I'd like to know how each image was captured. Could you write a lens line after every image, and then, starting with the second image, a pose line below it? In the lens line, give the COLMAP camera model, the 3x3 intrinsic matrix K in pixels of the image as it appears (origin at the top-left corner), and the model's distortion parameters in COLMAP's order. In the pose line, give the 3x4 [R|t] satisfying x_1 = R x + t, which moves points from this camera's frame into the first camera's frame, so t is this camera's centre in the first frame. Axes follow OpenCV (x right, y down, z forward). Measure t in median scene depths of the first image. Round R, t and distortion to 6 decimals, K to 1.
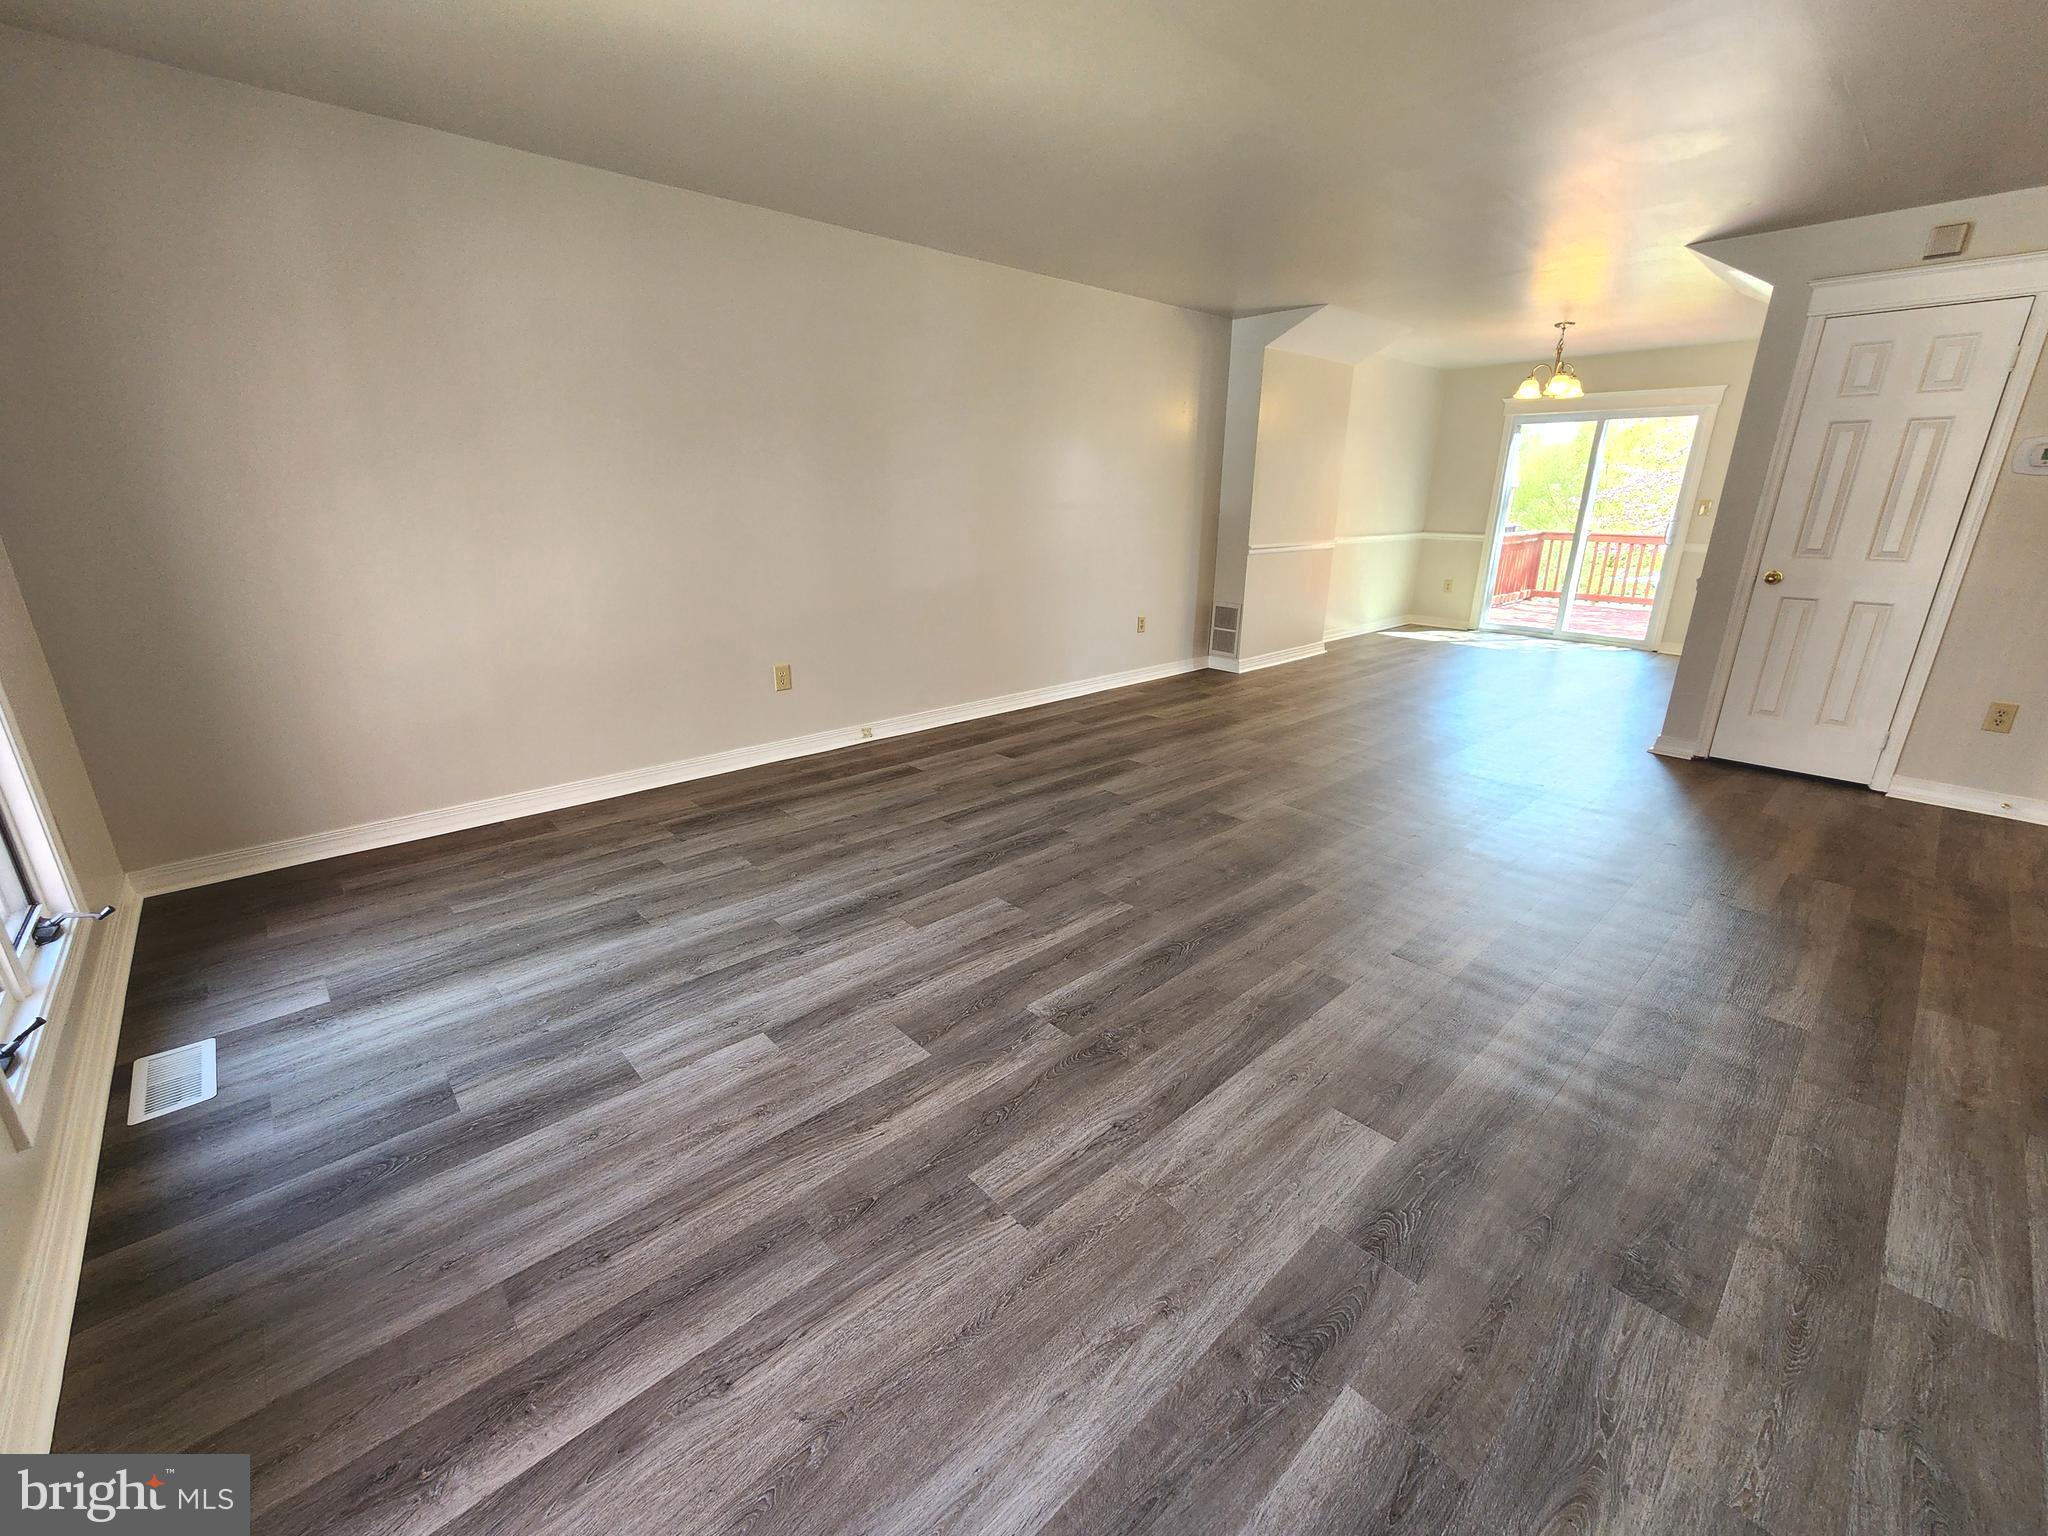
lens RADIAL K [[843.2, 0, 1021.0], [0, 843.2, 768.1], [0, 0, 1]] dist [0.000405, 0.000578]
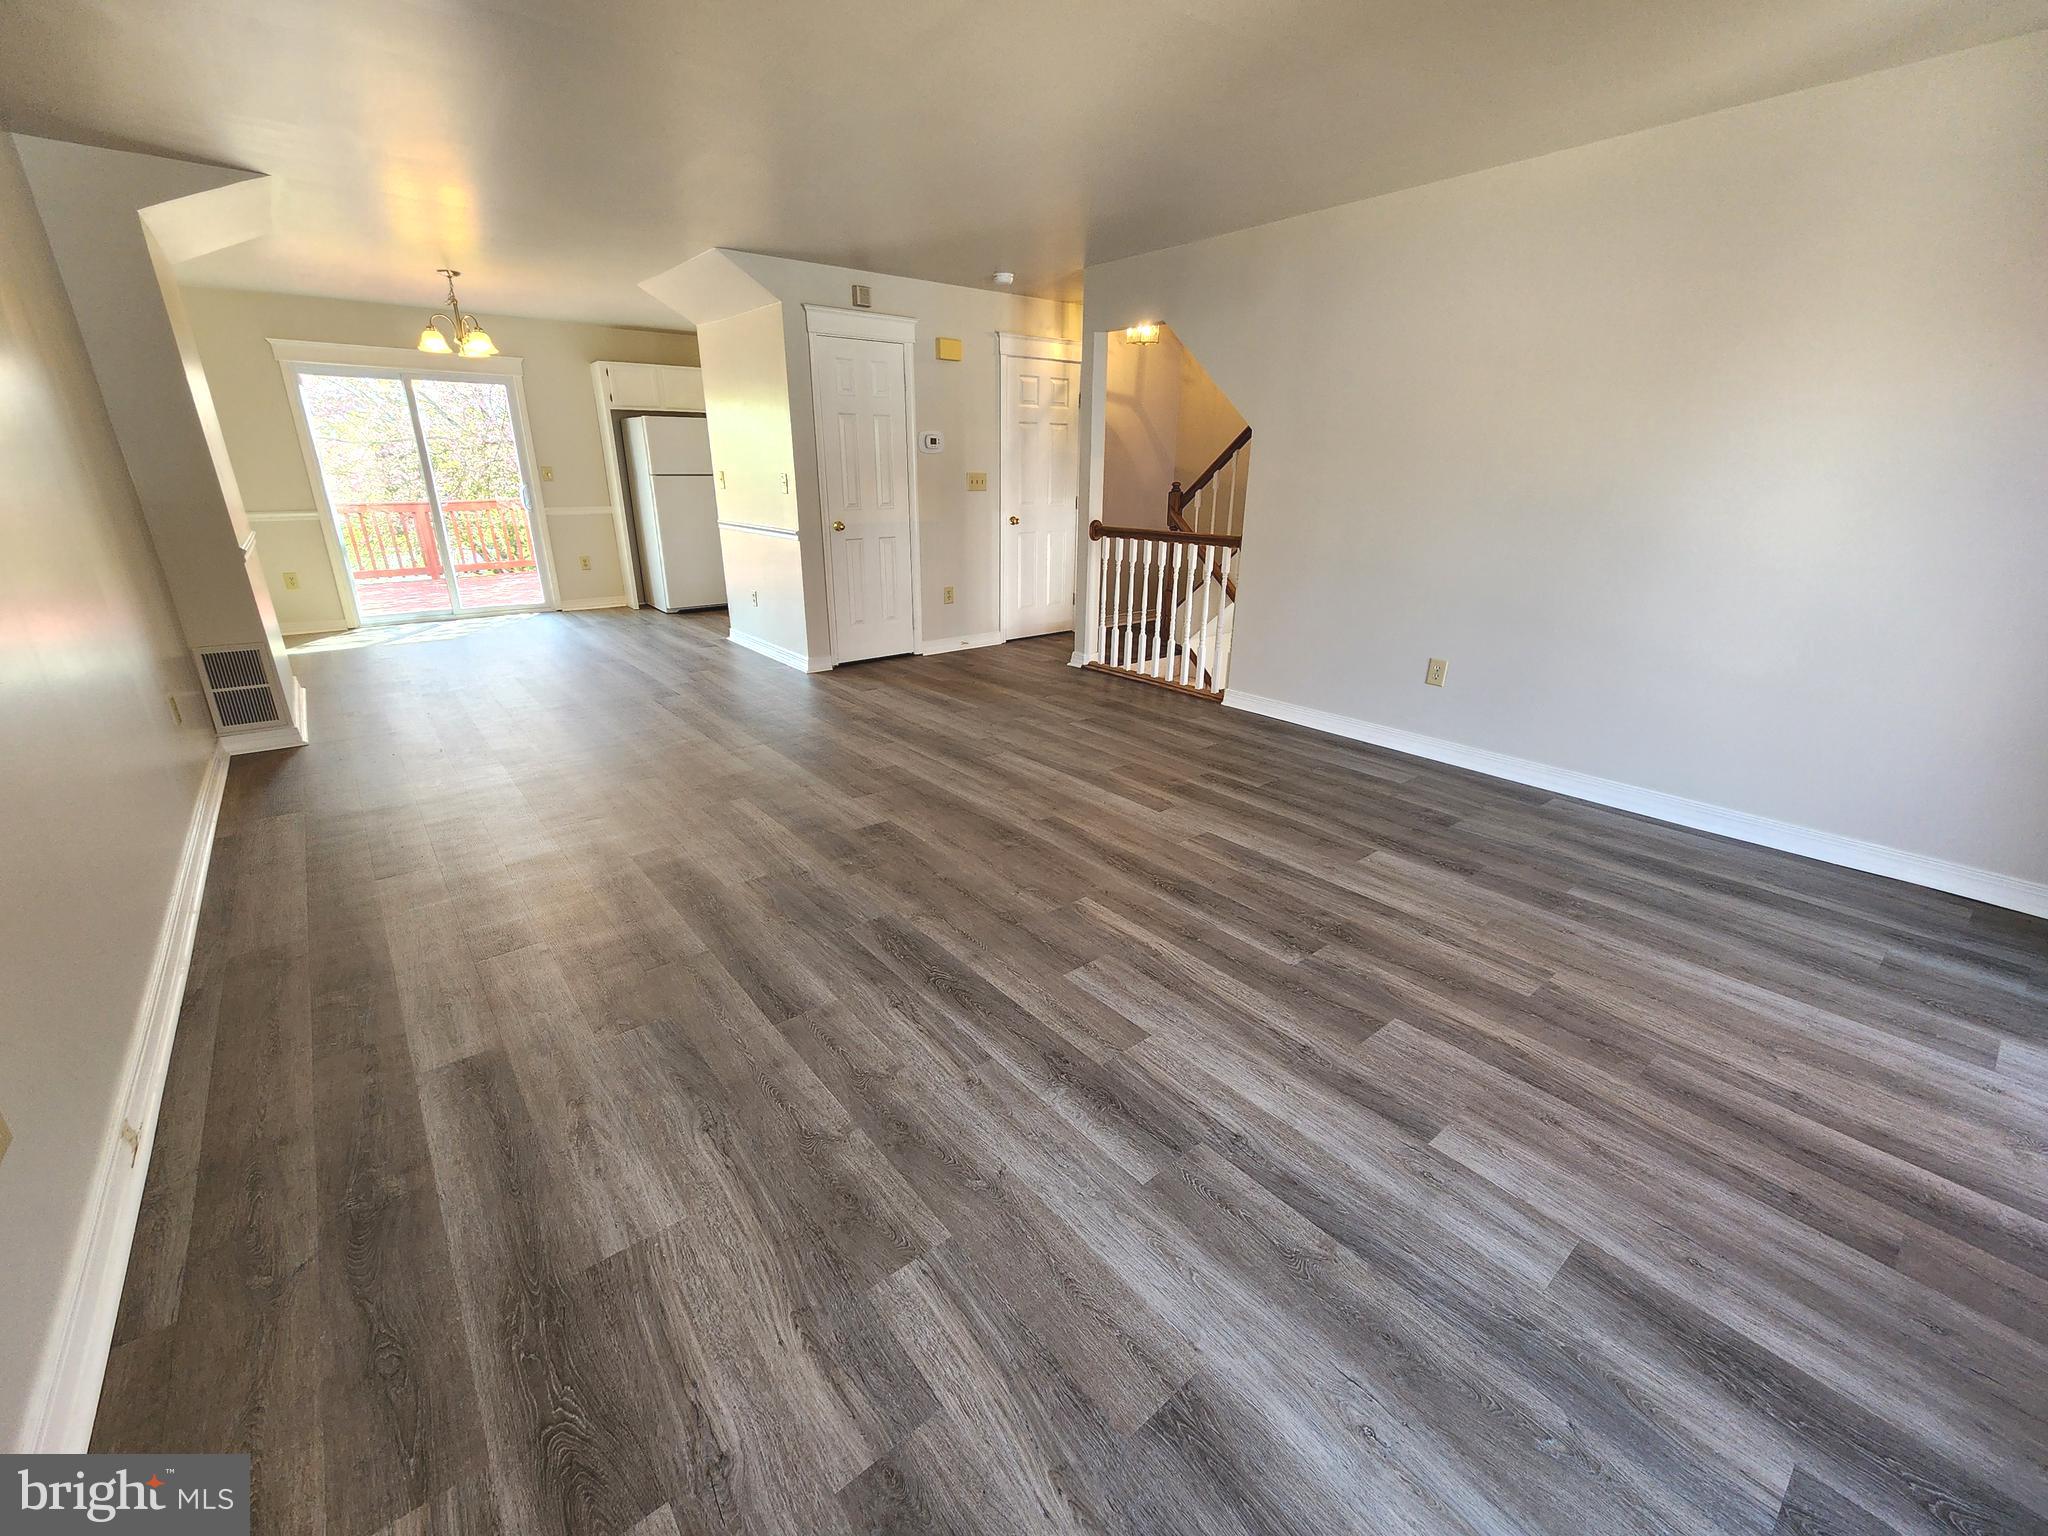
lens RADIAL K [[843.2, 0, 1021.0], [0, 843.2, 768.1], [0, 0, 1]] dist [0.000405, 0.000578]
pose [[0.060046, -0.344280, 0.936945, -0.849365], [0.303147, 0.900596, 0.311495, -0.344921], [-0.951050, 0.265329, 0.158444, 0.998629]]
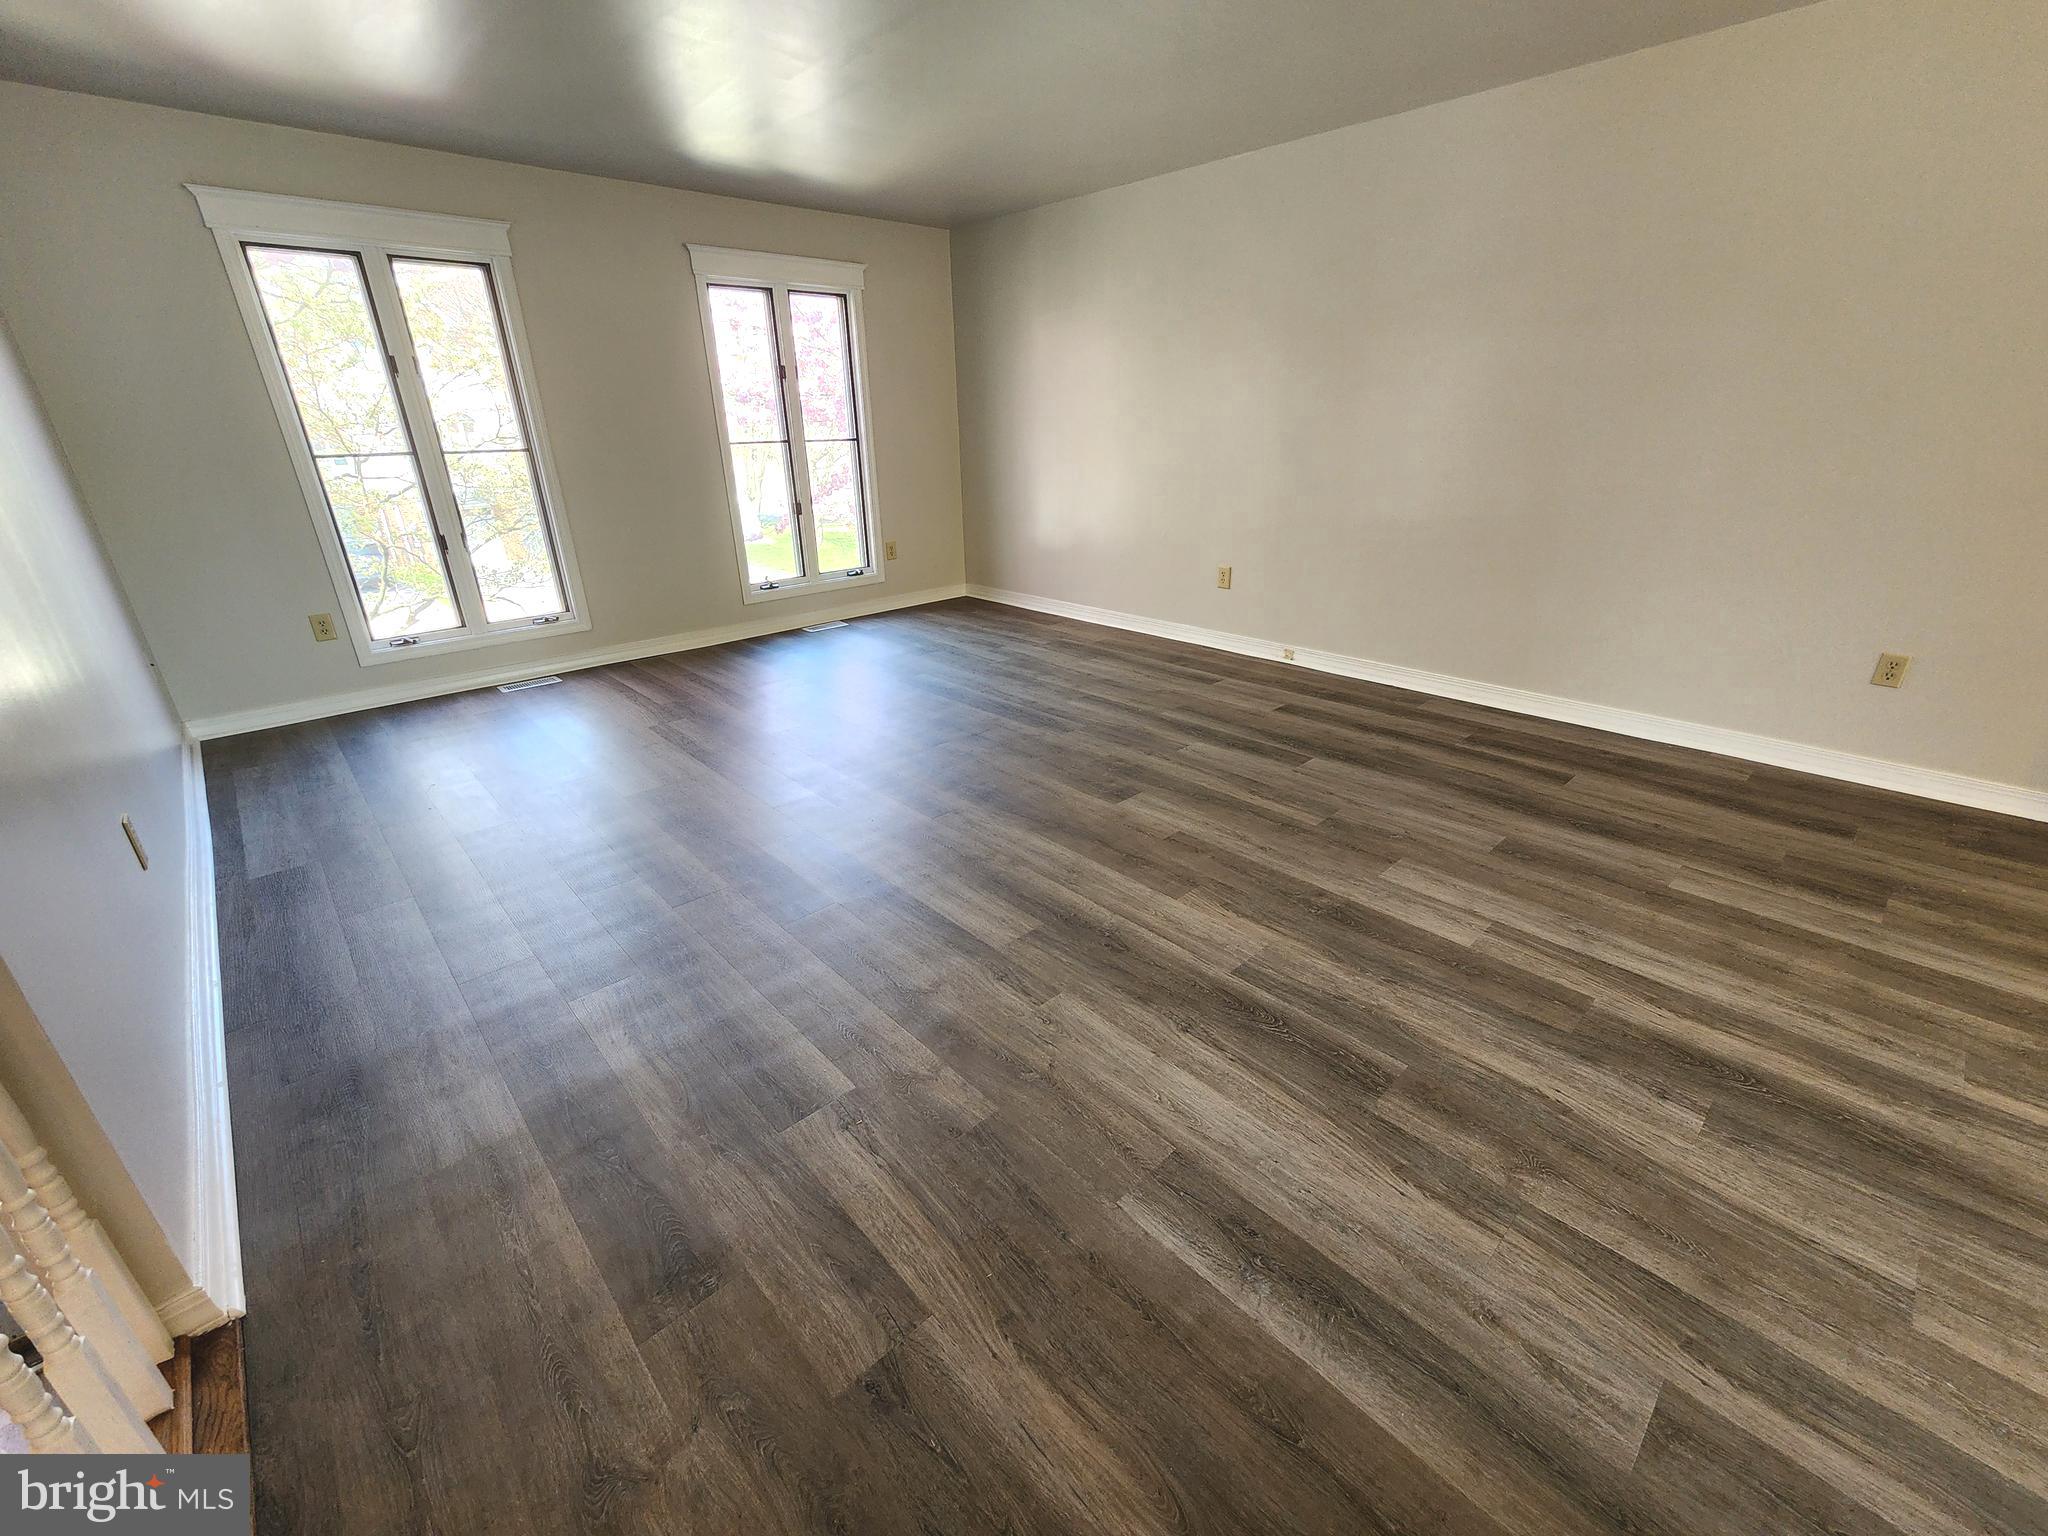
lens RADIAL K [[830.2, 0, 1024.0], [0, 830.2, 768.0], [0, 0, 1]] dist [0.000227, 0.000168]
pose [[0.012172, 0.386076, -0.922387, 1.494840], [-0.291238, 0.883830, 0.366095, -0.367565], [0.956573, 0.264178, 0.123198, 1.143932]]
